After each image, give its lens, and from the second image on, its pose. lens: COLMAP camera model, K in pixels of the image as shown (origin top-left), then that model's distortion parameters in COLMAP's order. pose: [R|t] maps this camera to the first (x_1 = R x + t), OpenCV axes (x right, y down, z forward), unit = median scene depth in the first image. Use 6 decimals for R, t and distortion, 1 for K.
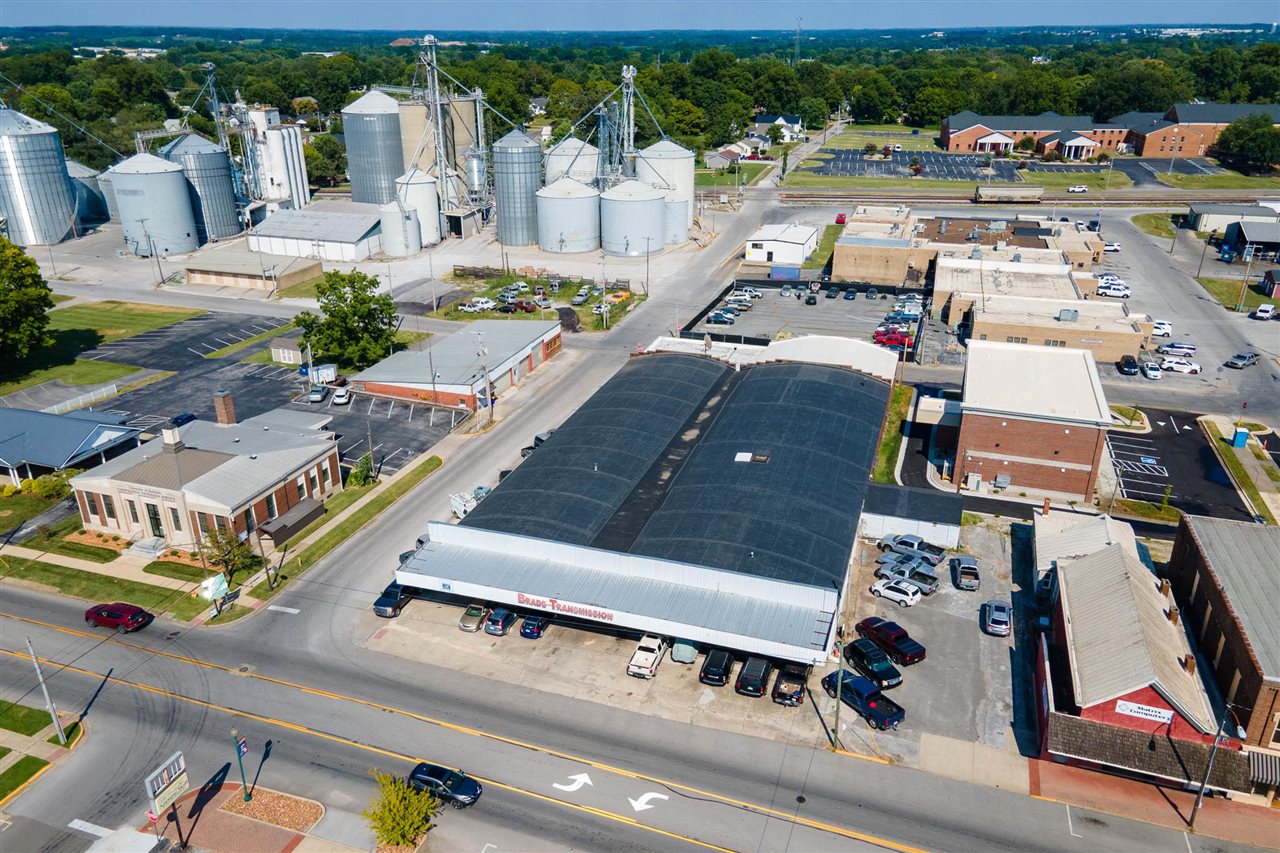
lens RADIAL K [[923.8, 0, 640.0], [0, 923.8, 426.5], [0, 0, 1]] dist [0.008783, 0.053201]
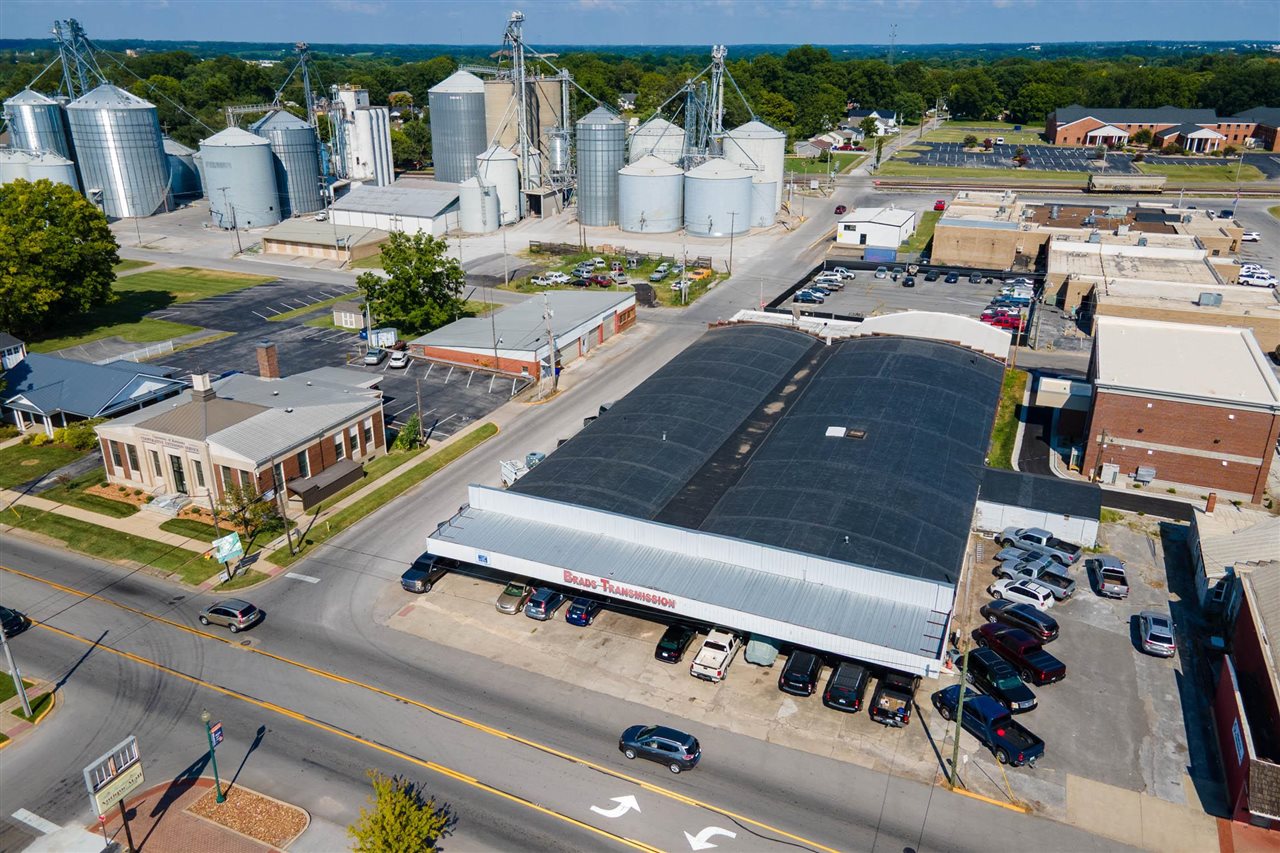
lens RADIAL K [[919.5, 0, 647.2], [0, 919.5, 401.0], [0, 0, 1]] dist [0.005979, 0.060059]
pose [[0.996302, 0.036538, -0.077760, 0.001684], [-0.039072, 0.998745, -0.031318, 0.029292], [0.076518, 0.034240, 0.996480, 0.097213]]
